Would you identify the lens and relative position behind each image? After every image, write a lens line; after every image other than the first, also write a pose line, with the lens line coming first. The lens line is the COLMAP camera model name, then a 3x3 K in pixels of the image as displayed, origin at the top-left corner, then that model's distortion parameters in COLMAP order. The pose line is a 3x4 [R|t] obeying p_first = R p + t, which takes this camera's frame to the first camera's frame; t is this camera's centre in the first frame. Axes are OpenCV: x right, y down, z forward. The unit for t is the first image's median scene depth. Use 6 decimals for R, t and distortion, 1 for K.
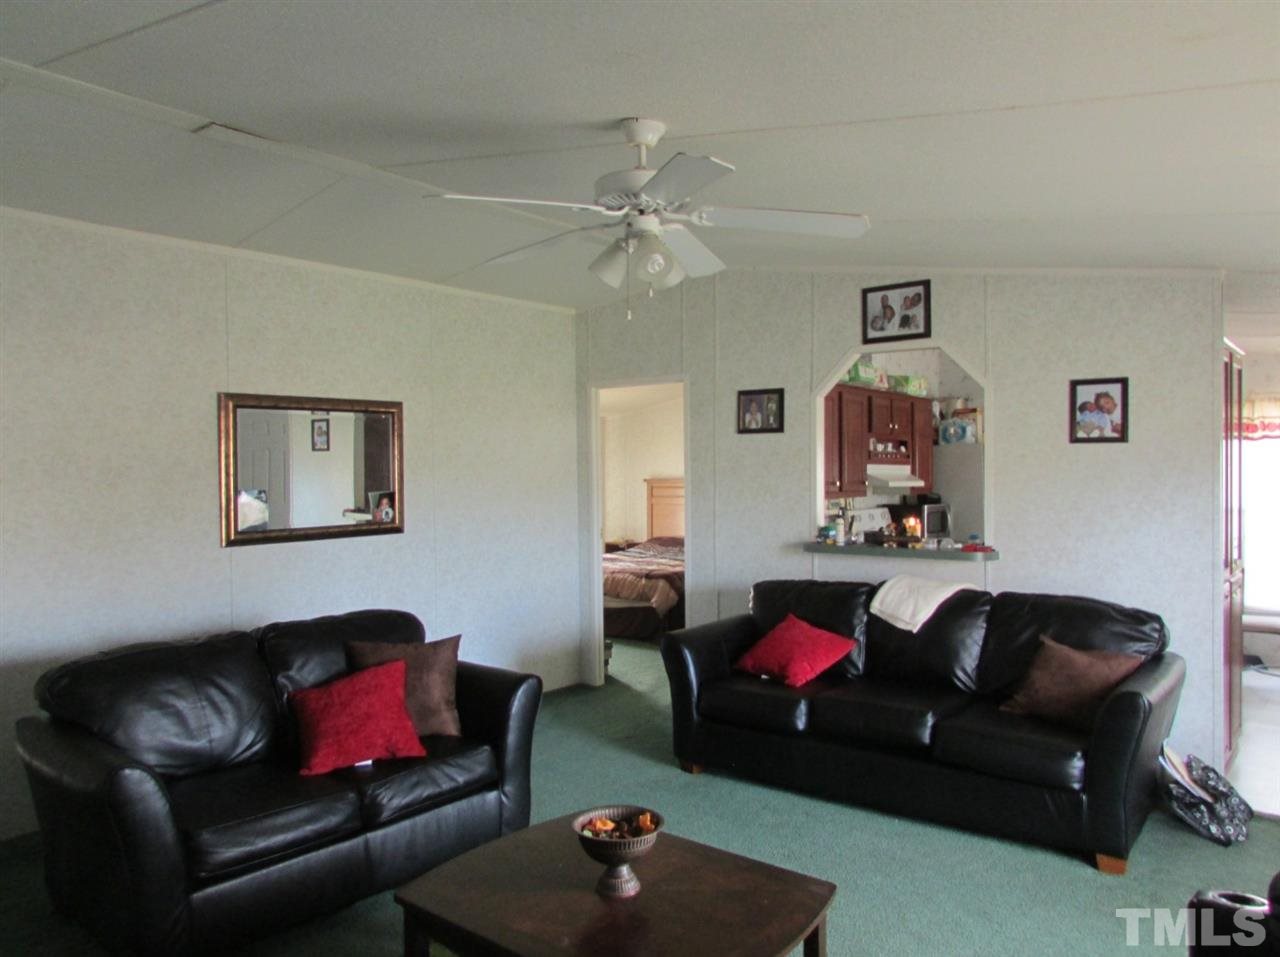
lens RADIAL K [[920.5, 0, 640.5], [0, 920.5, 480.9], [0, 0, 1]] dist [-0.009790, -0.000669]
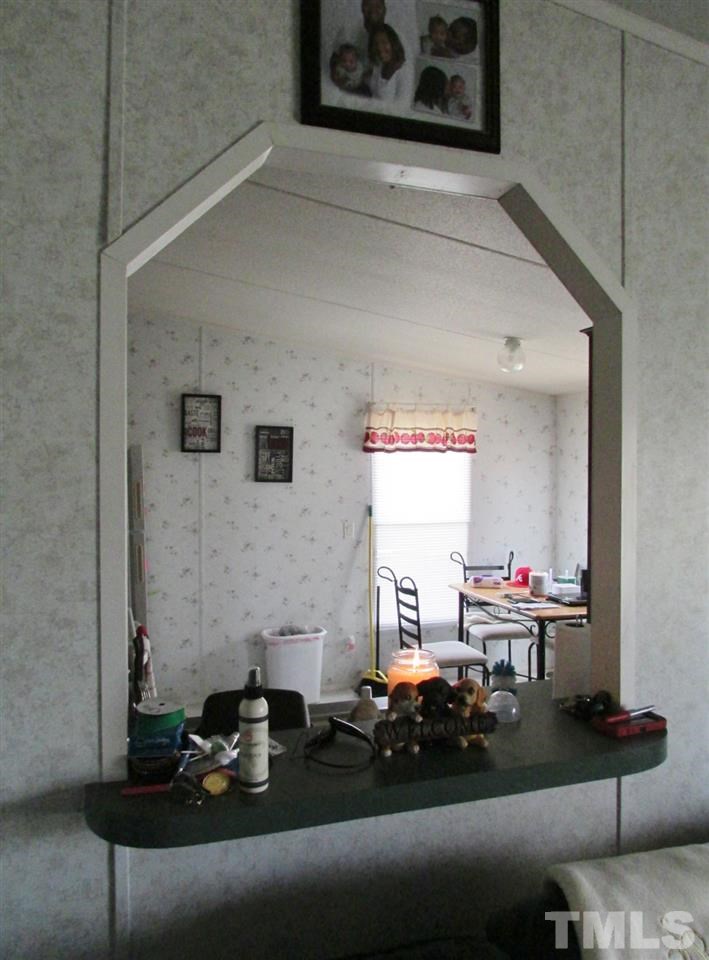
lens RADIAL K [[708.3, 0, 354.0], [0, 708.3, 478.4], [0, 0, 1]] dist [-0.026384, 0.003353]
pose [[0.544502, -0.005615, 0.838741, 0.050470], [0.002436, 0.999984, 0.005113, -0.028637], [-0.838756, -0.000741, 0.544507, 0.863151]]
